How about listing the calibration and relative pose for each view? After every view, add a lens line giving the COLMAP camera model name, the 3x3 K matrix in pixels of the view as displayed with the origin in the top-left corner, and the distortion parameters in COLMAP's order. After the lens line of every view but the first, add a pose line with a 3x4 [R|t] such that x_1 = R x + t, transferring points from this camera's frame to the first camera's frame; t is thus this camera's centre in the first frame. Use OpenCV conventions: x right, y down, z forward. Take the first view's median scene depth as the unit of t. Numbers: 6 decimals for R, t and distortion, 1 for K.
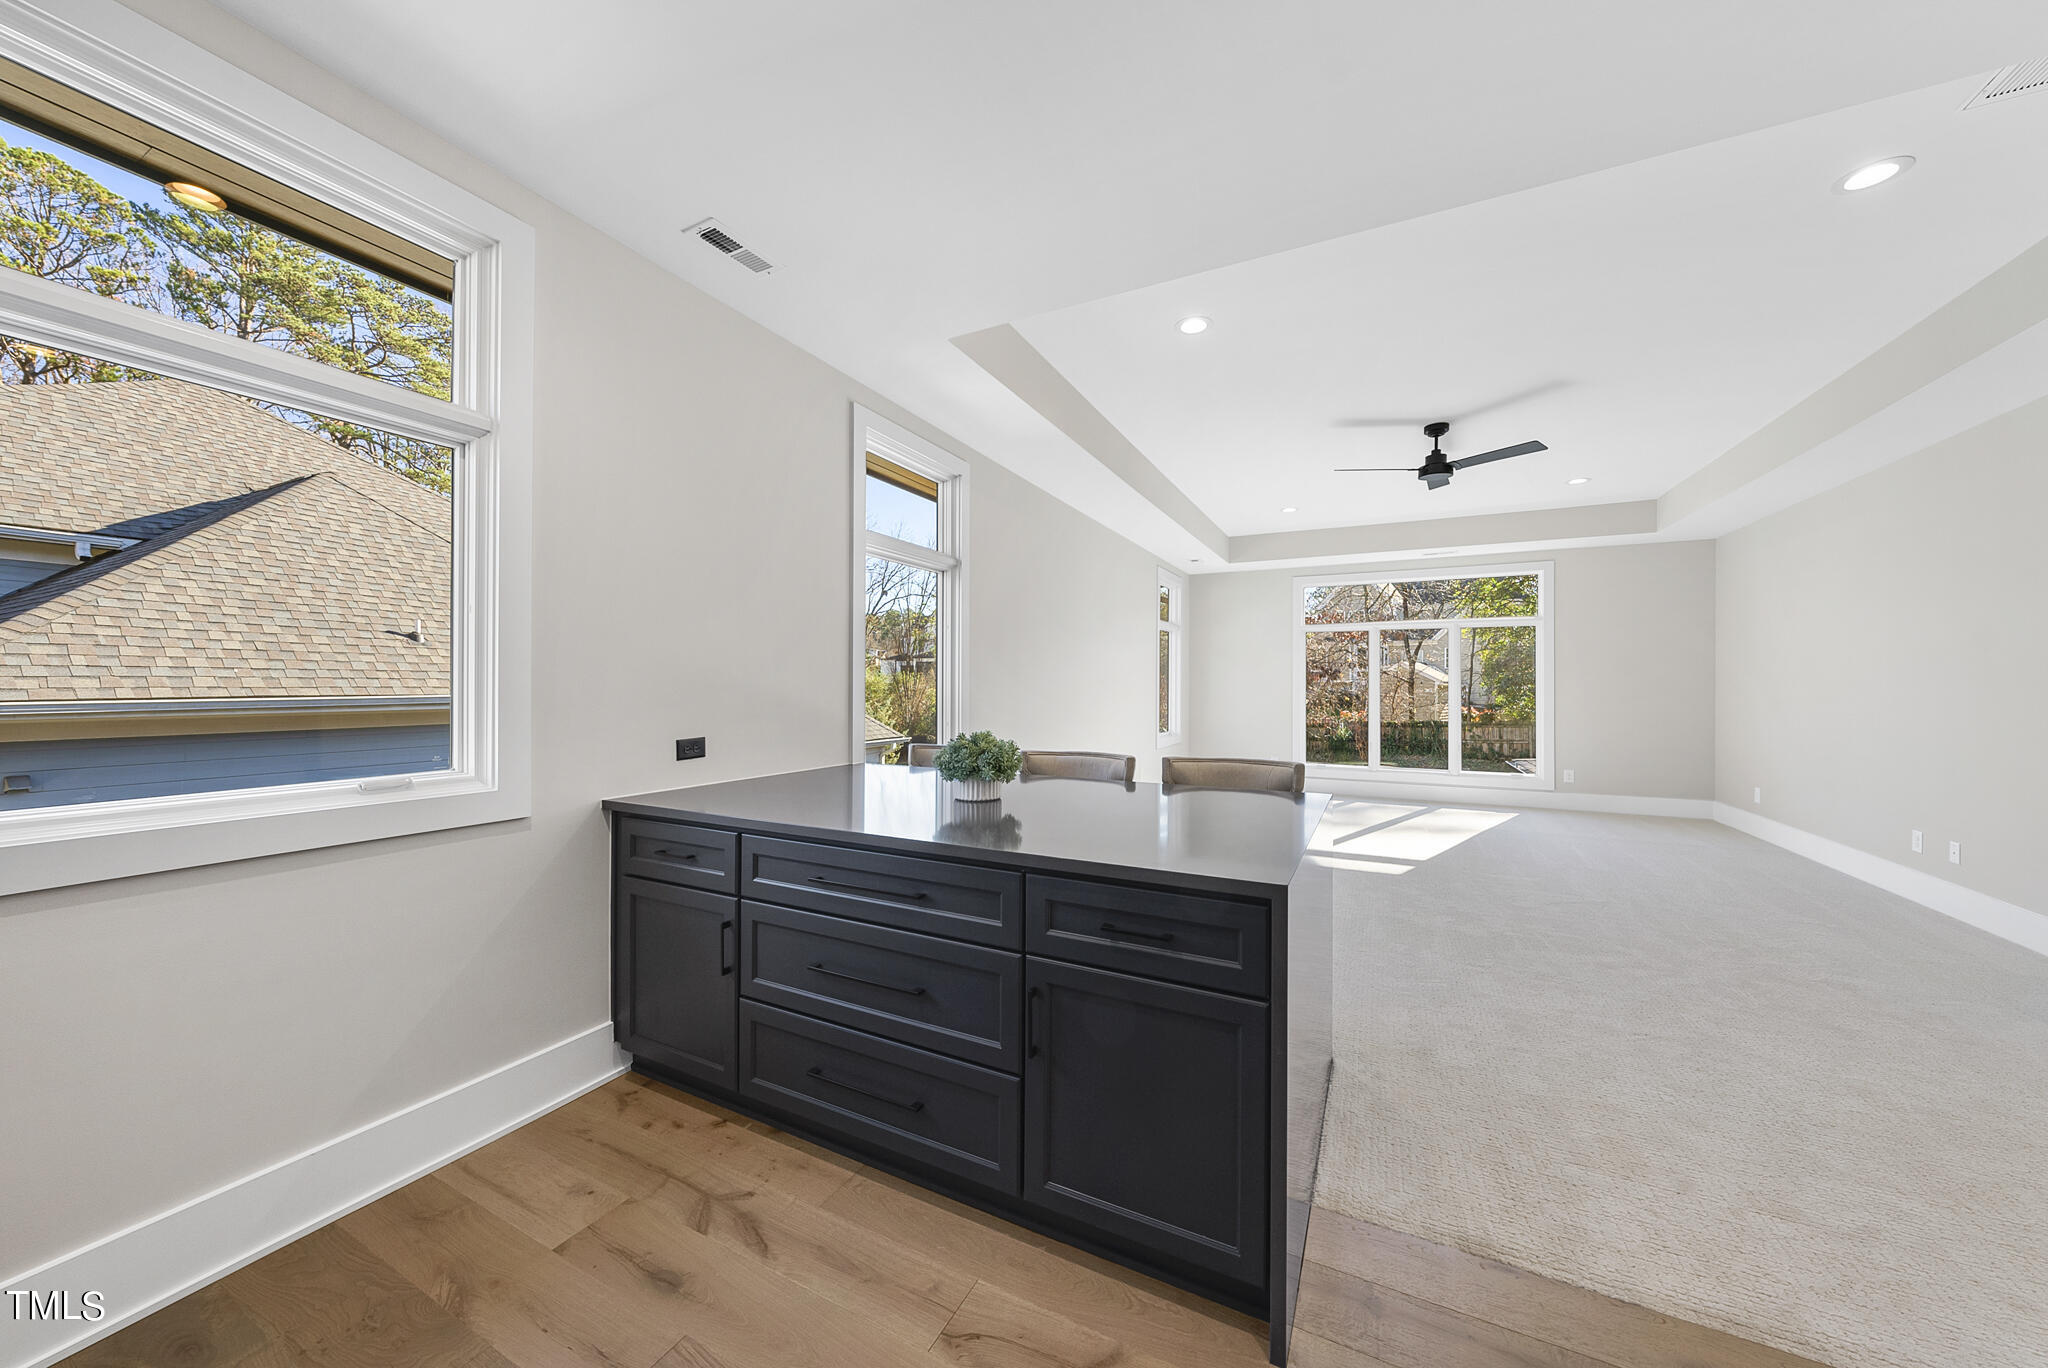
lens RADIAL K [[703.6, 0, 1028.9], [0, 703.6, 681.9], [0, 0, 1]] dist [0.000217, 0.000058]
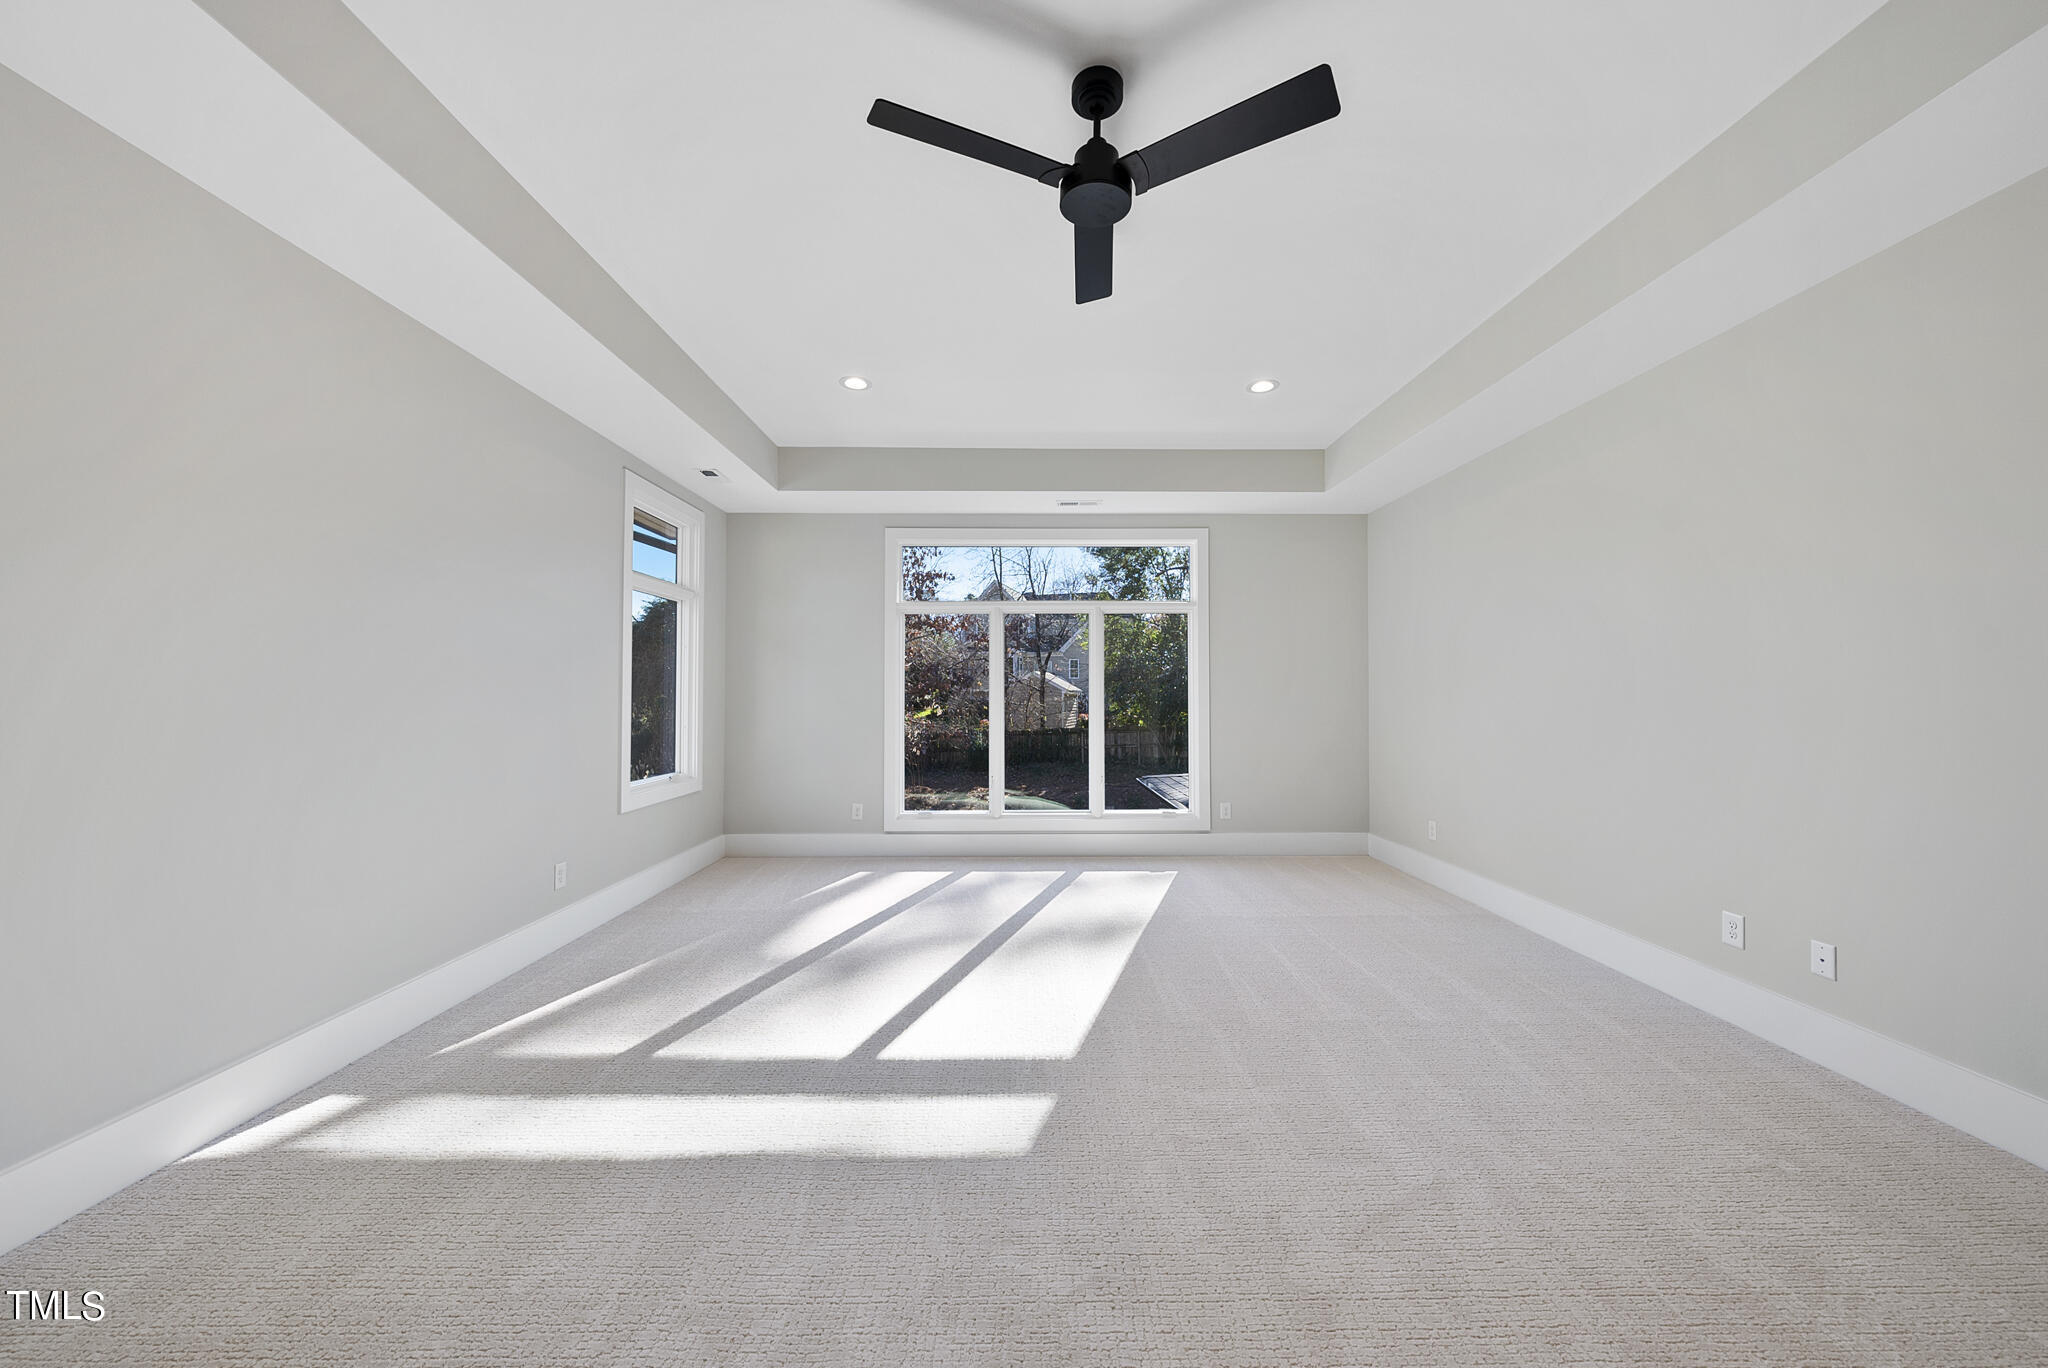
lens RADIAL K [[703.6, 0, 1028.9], [0, 703.6, 681.9], [0, 0, 1]] dist [0.000217, 0.000058]
pose [[0.887278, 0.005188, 0.461207, 0.223080], [0.001093, 0.999910, -0.013351, 0.004552], [-0.461234, 0.012350, 0.887192, 0.414628]]
